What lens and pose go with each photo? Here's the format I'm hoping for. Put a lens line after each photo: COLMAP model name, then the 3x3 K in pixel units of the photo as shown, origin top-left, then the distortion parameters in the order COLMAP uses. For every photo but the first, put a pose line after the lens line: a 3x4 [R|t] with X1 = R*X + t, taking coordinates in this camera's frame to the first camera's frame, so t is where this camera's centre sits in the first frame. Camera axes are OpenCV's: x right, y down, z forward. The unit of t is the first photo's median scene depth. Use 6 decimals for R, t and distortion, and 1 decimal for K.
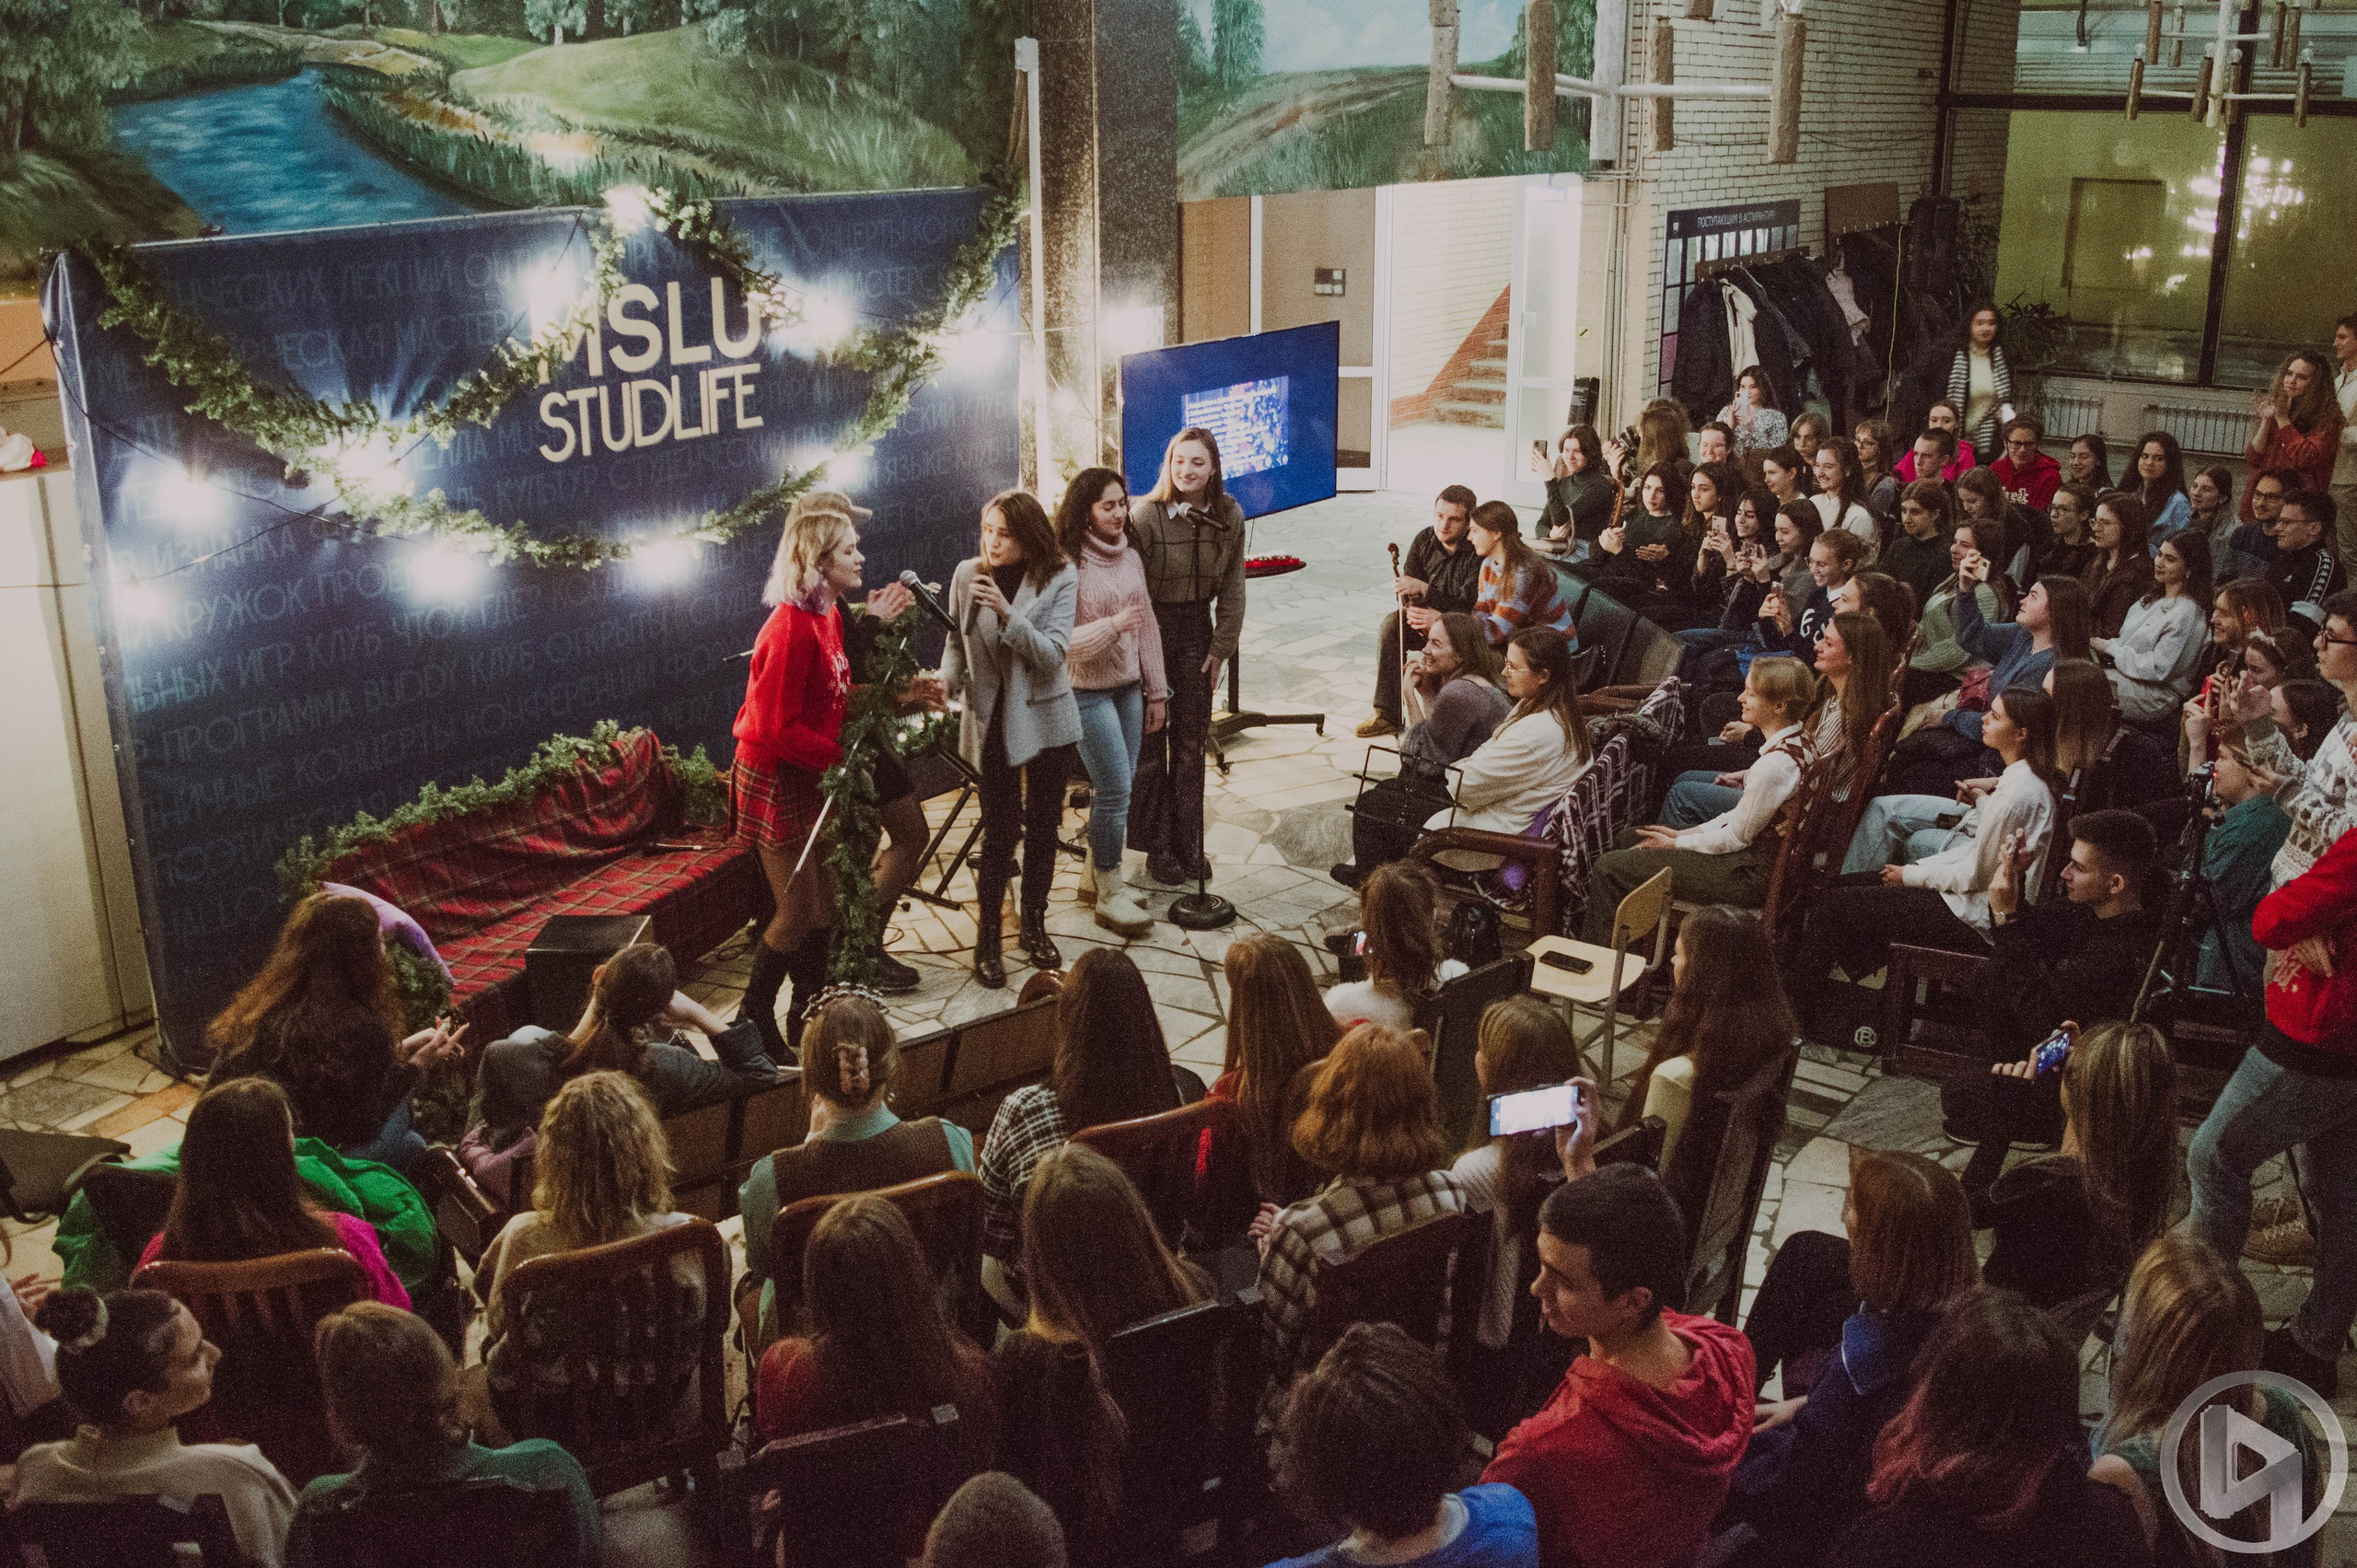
lens RADIAL K [[2051.1, 0, 1155.0], [0, 2051.1, 744.6], [0, 0, 1]] dist [-0.063270, 0.002073]
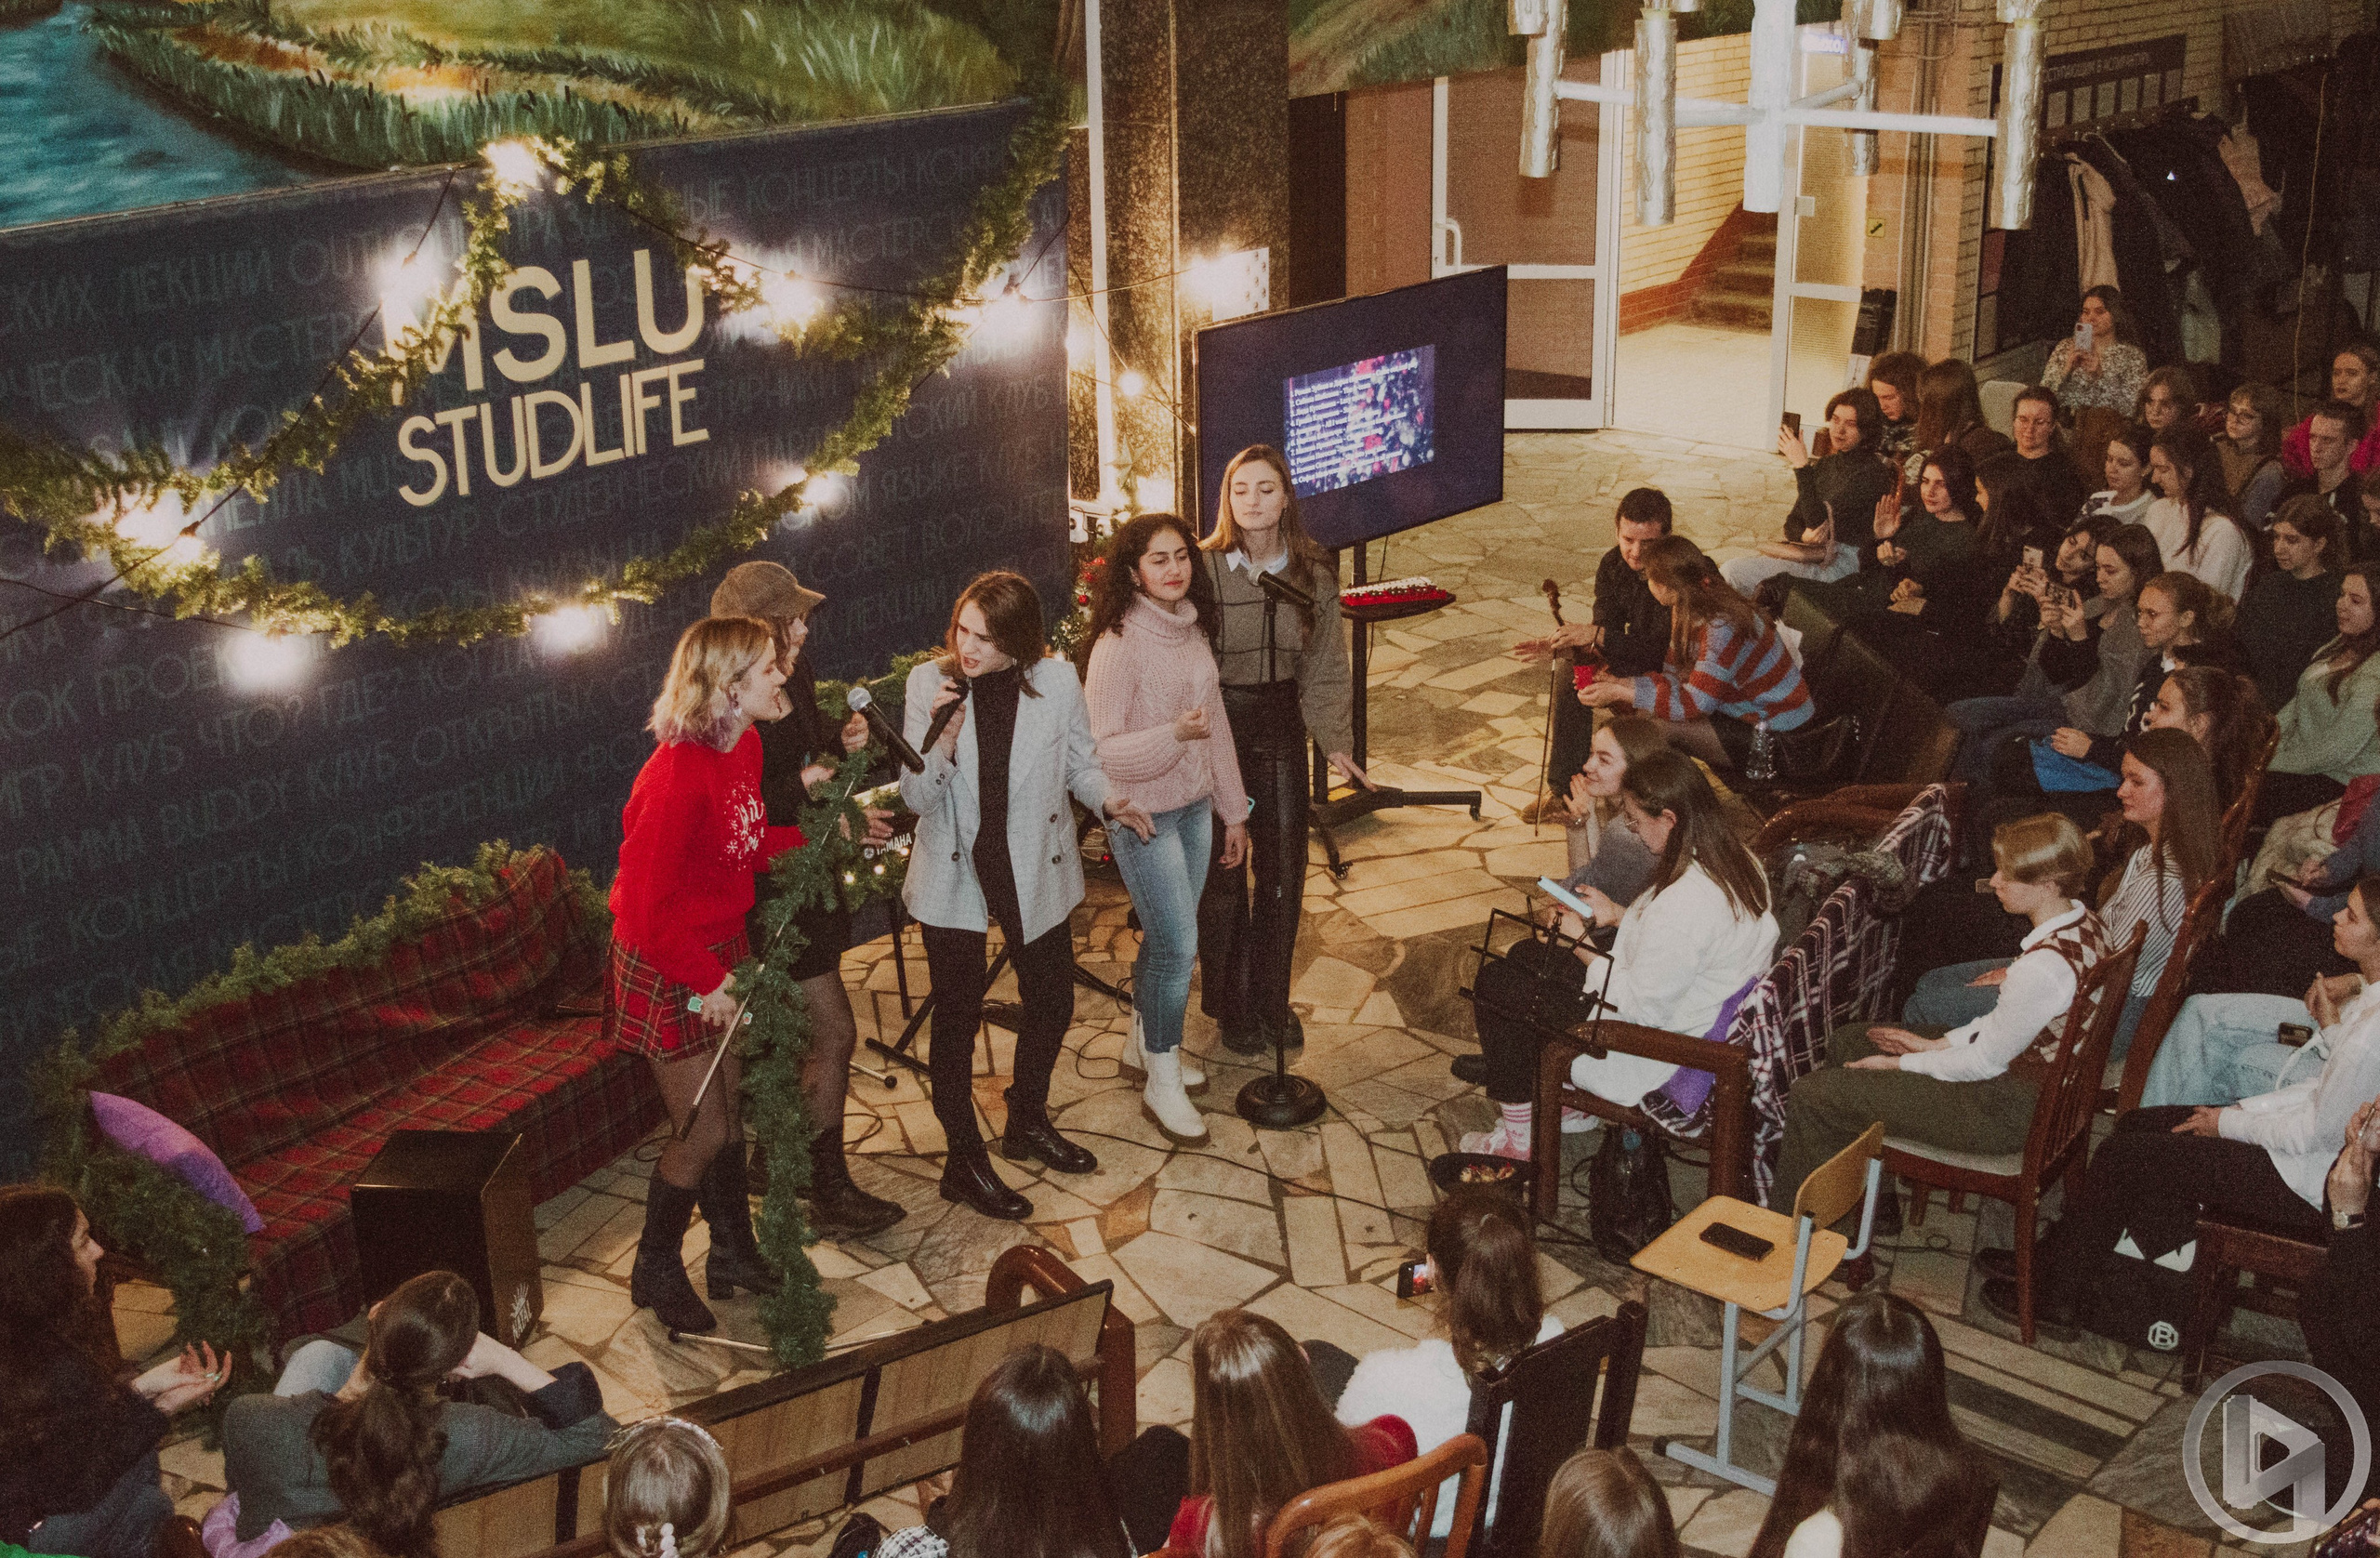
lens RADIAL K [[2643.1, 0, 1179.4], [0, 2643.1, 755.3], [0, 0, 1]] dist [-0.043579, 0.000000]
pose [[0.997419, 0.014955, -0.070220, 0.054567], [-0.012524, 0.999312, 0.034922, -0.081781], [0.070694, -0.033953, 0.996920, 0.042777]]
